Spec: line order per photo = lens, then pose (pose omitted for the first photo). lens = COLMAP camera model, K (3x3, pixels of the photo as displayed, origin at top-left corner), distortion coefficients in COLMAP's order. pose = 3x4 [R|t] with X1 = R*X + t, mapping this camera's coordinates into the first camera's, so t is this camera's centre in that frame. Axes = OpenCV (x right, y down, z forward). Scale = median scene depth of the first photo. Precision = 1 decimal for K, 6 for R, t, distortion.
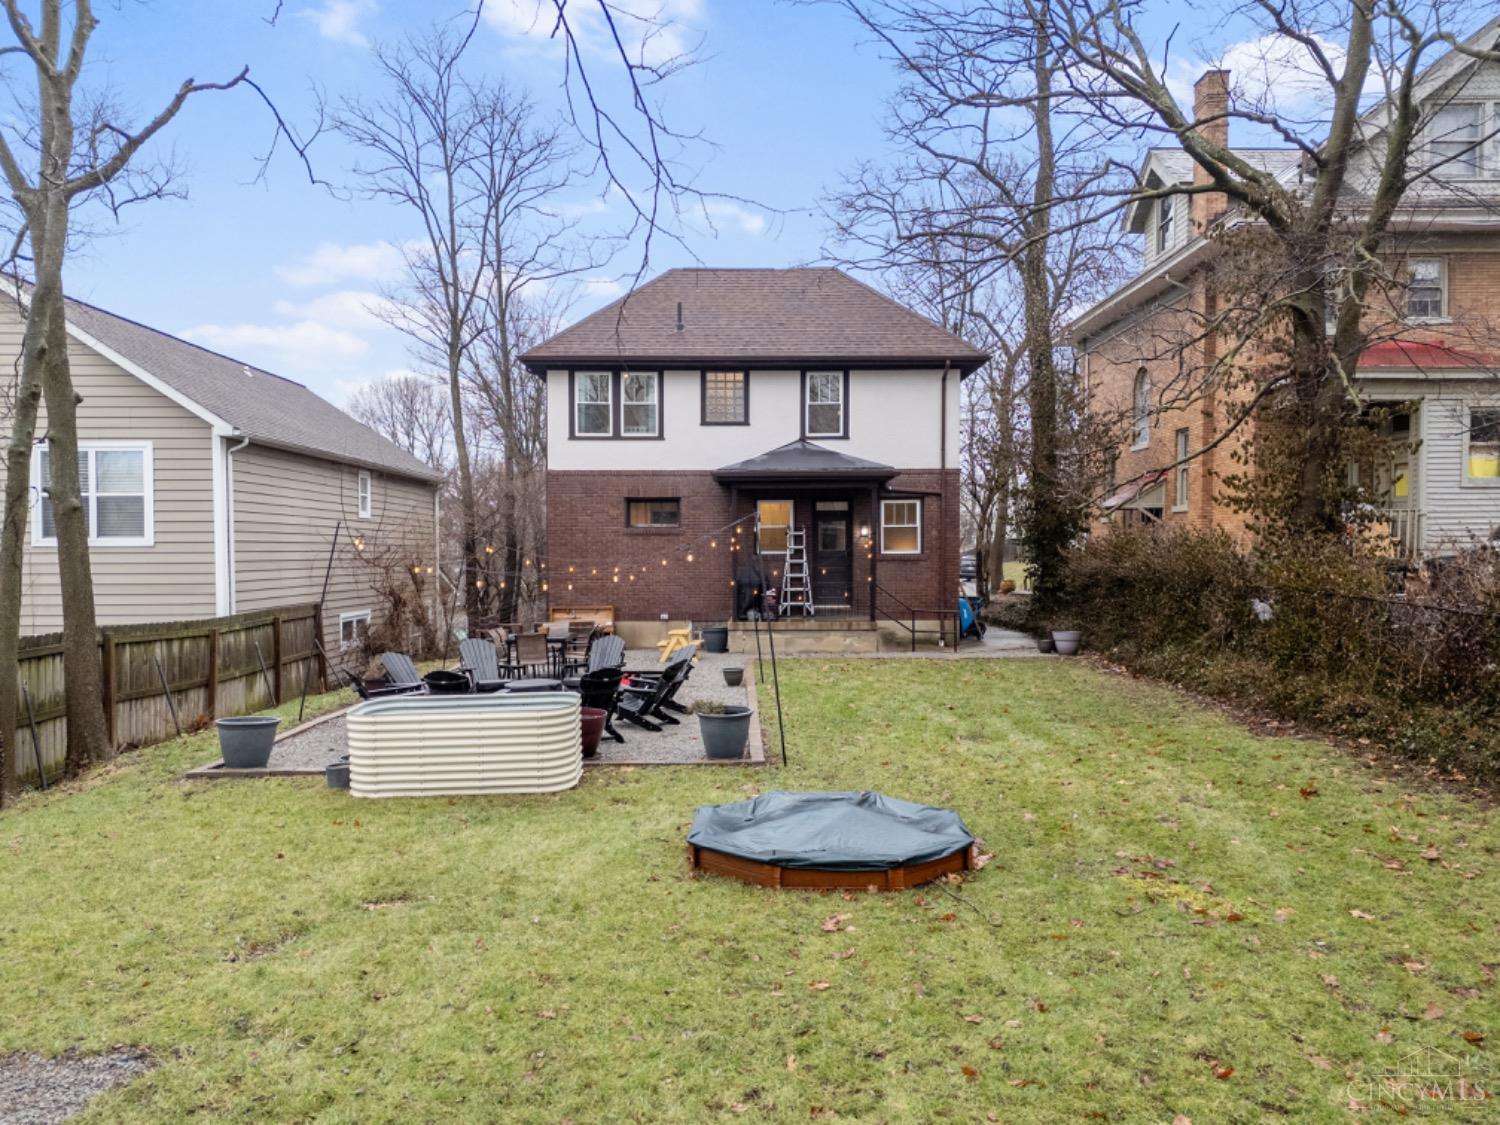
lens RADIAL K [[1091.7, 0, 750.0], [0, 1091.7, 562.5], [0, 0, 1]] dist [0.048164, -0.001834]
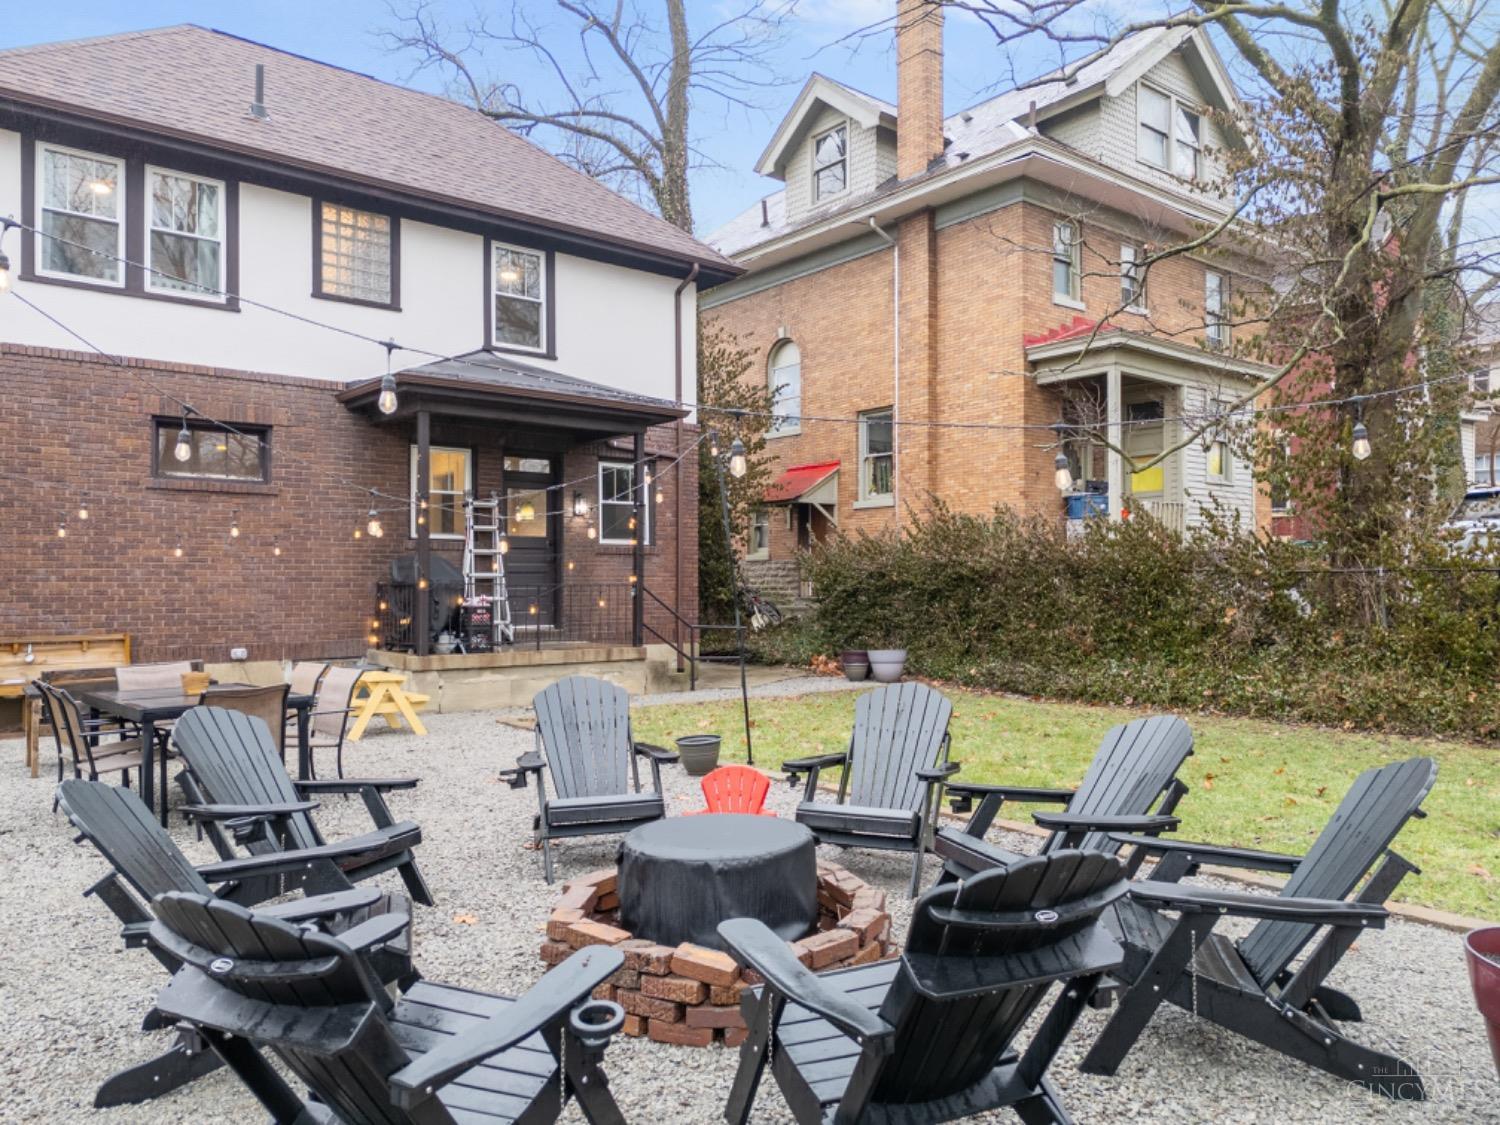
lens RADIAL K [[1091.7, 0, 750.0], [0, 1091.7, 562.5], [0, 0, 1]] dist [0.048164, -0.001834]
pose [[0.790942, 0.015119, 0.611705, -0.206192], [0.007740, 0.999368, -0.034708, 0.026709], [-0.611842, 0.032186, 0.790325, 0.437940]]
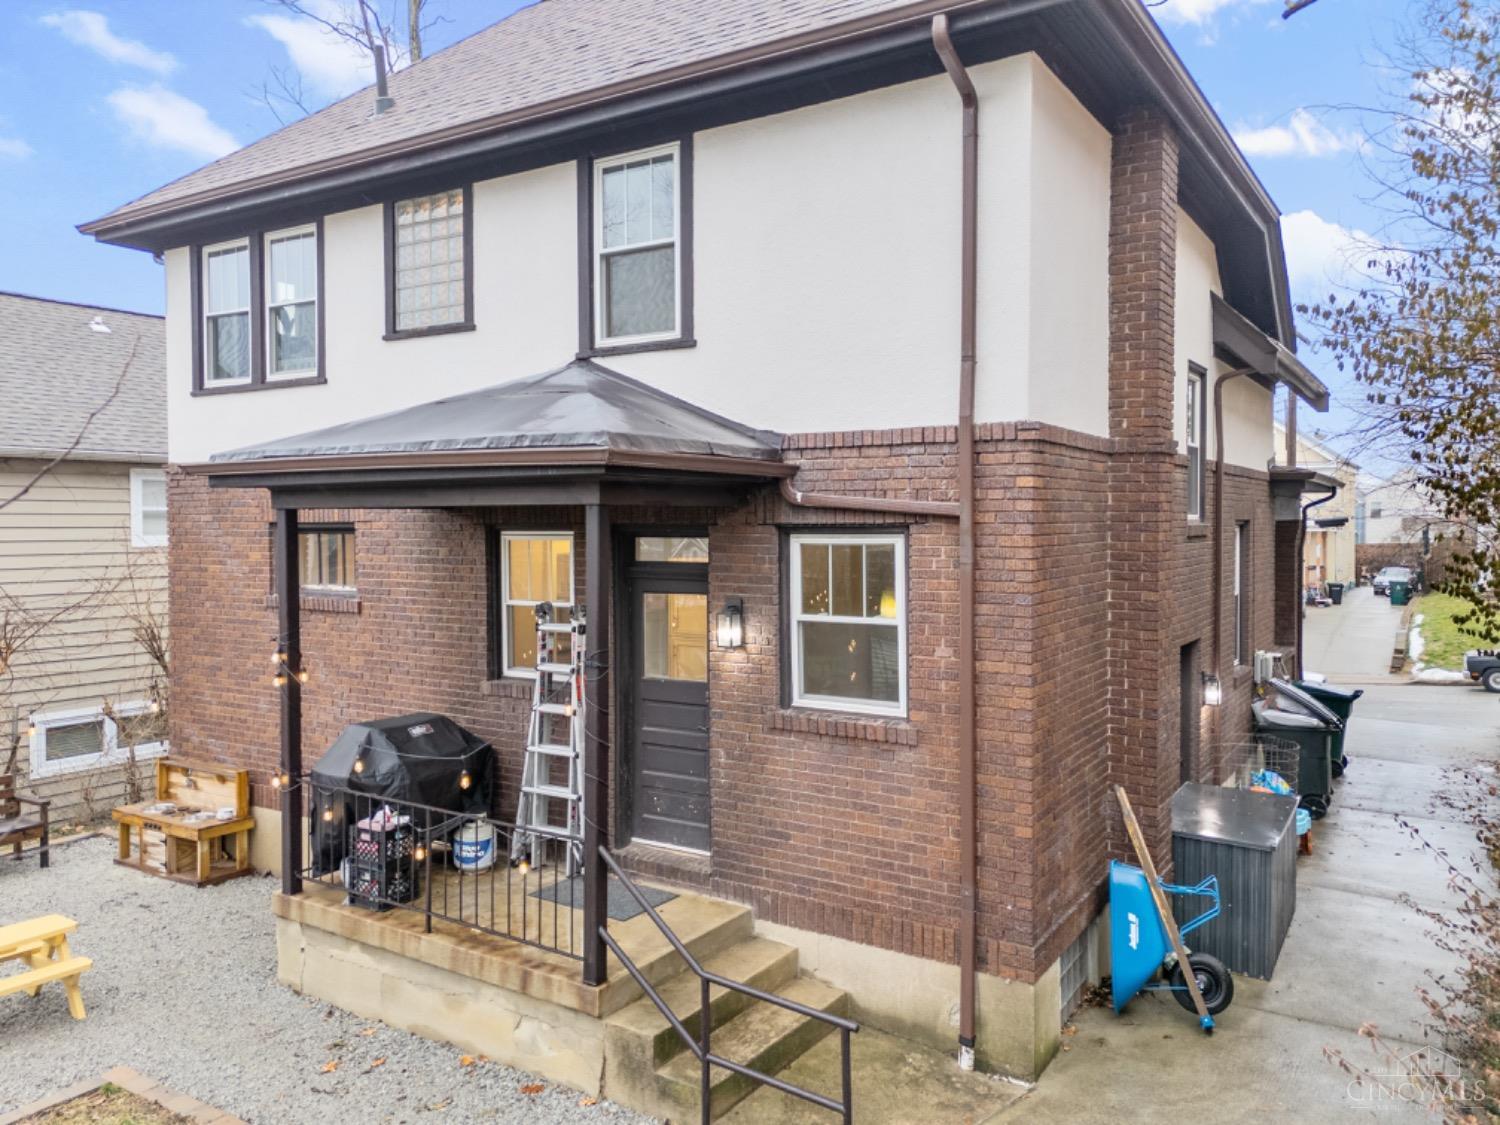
lens RADIAL K [[1136.2, 0, 719.5], [0, 1136.2, 539.0], [0, 0, 1]] dist [0.090202, -0.000131]
pose [[0.811560, 0.014816, -0.584082, 0.296868], [-0.007256, 0.999857, 0.015281, -0.061362], [0.584225, -0.008163, 0.811551, 0.732627]]
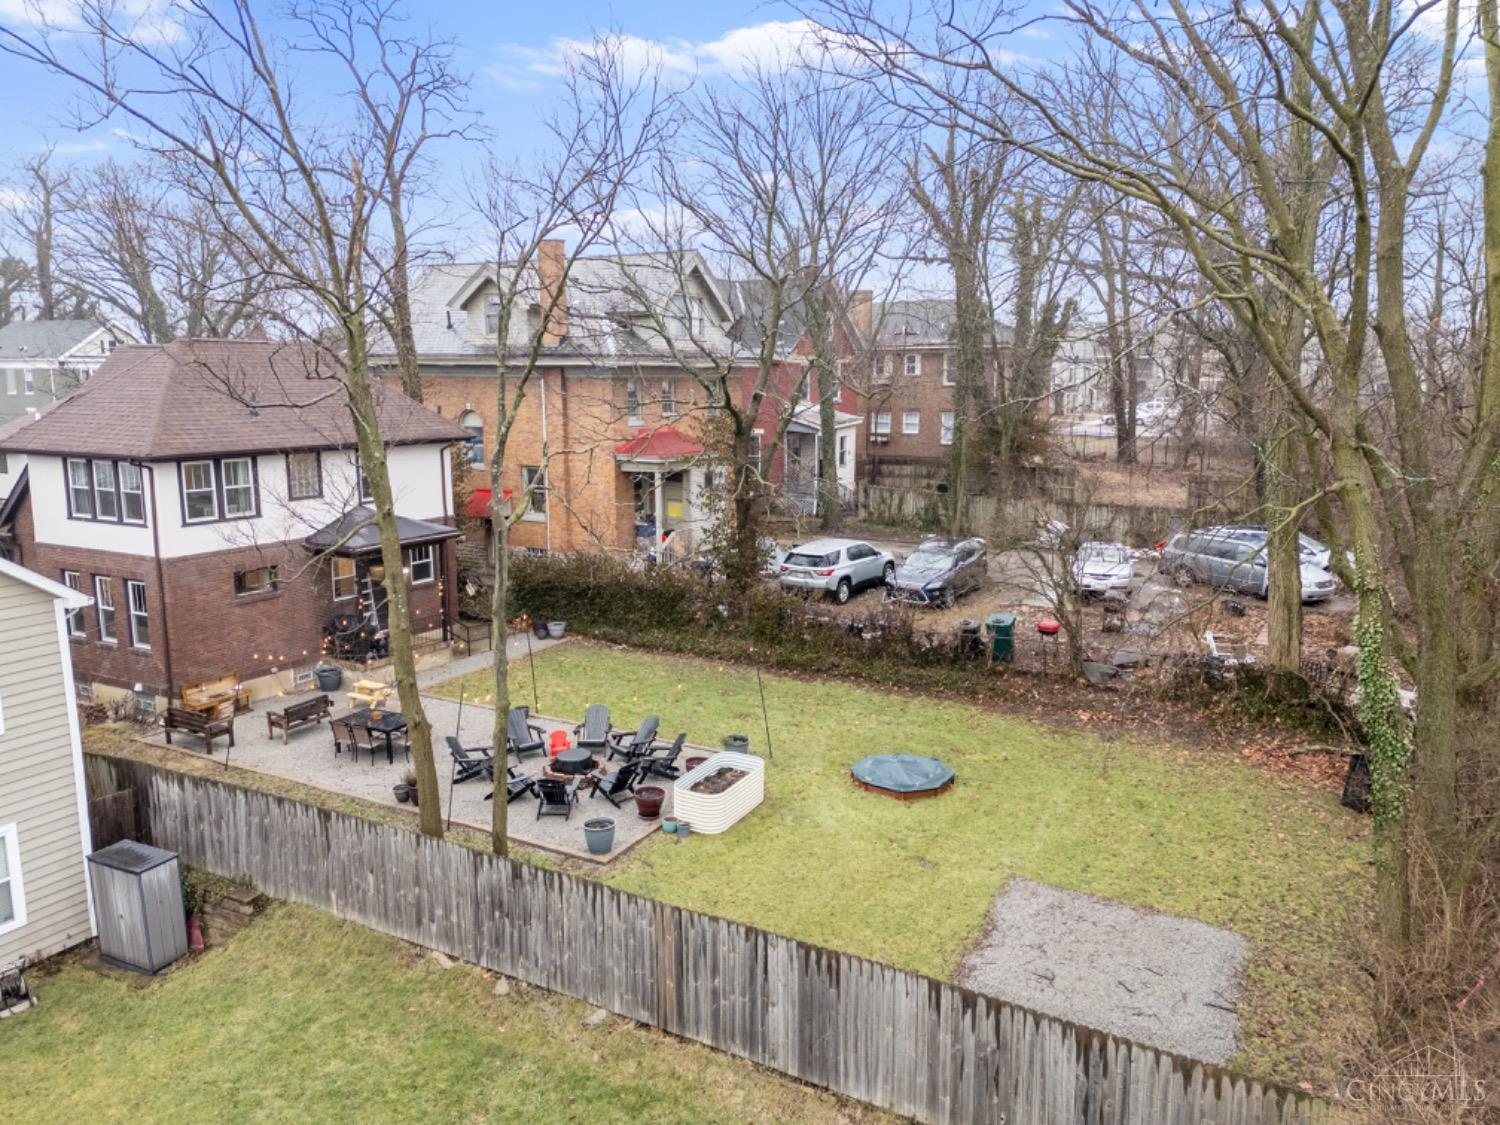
lens RADIAL K [[1034.1, 0, 750.0], [0, 1034.1, 562.5], [0, 0, 1]] dist [0.002116, -0.000236]
pose [[0.502830, -0.139981, 0.852976, -0.736316], [0.014182, 0.988003, 0.153780, -0.221887], [-0.864269, -0.065228, 0.498783, 0.035444]]
